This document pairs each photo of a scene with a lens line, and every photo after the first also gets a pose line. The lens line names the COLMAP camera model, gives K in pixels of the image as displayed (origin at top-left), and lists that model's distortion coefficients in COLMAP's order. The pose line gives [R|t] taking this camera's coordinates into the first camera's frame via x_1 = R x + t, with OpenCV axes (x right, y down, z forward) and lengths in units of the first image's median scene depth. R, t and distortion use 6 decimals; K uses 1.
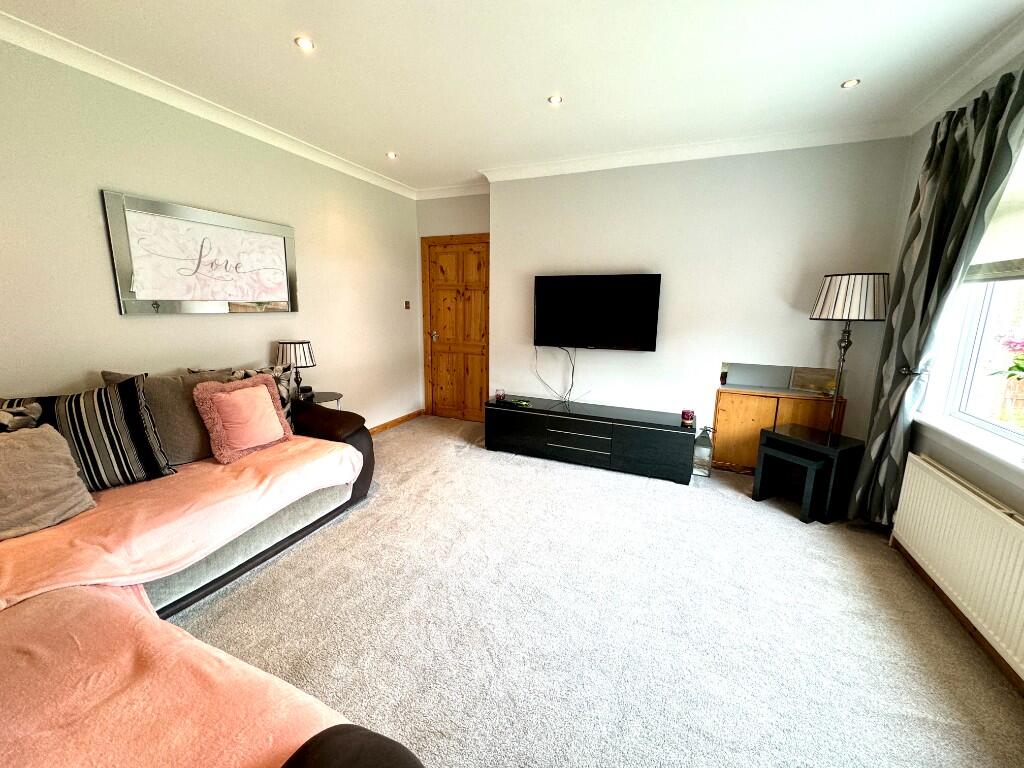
lens RADIAL K [[406.4, 0, 510.2], [0, 406.4, 382.8], [0, 0, 1]] dist [-0.000383, -0.000386]
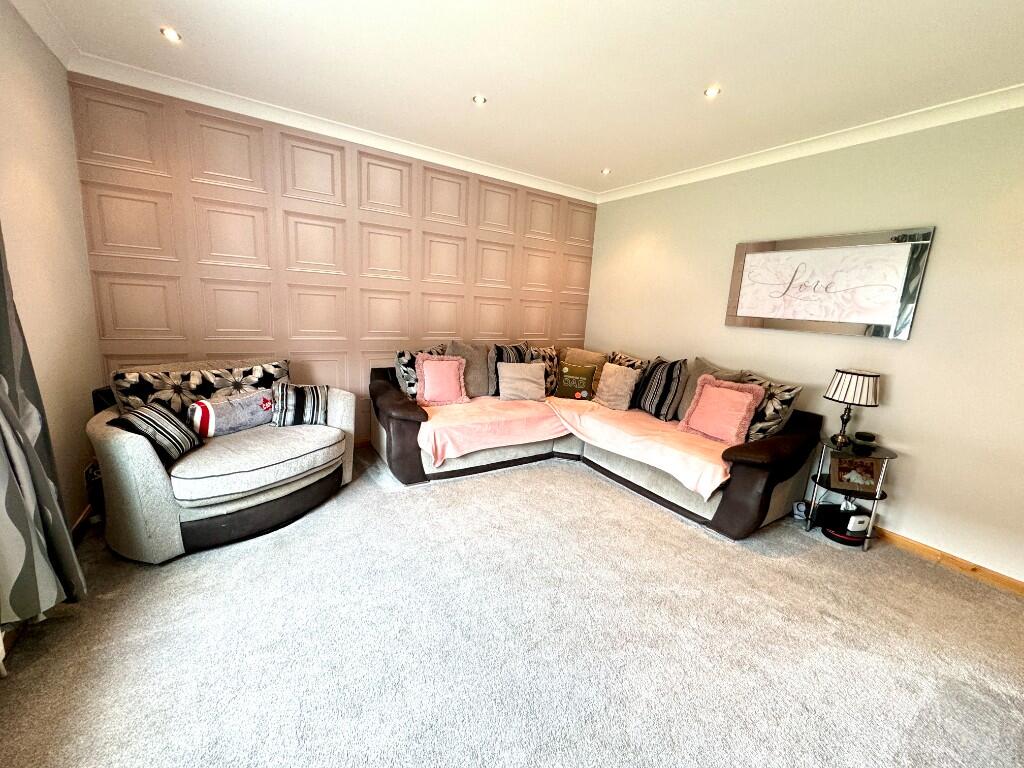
lens RADIAL K [[406.4, 0, 510.2], [0, 406.4, 382.8], [0, 0, 1]] dist [-0.000383, -0.000386]
pose [[-0.572230, 0.114136, -0.812112, 0.622511], [-0.221798, 0.931824, 0.287244, -0.186072], [0.789531, 0.344494, -0.507903, 1.005820]]
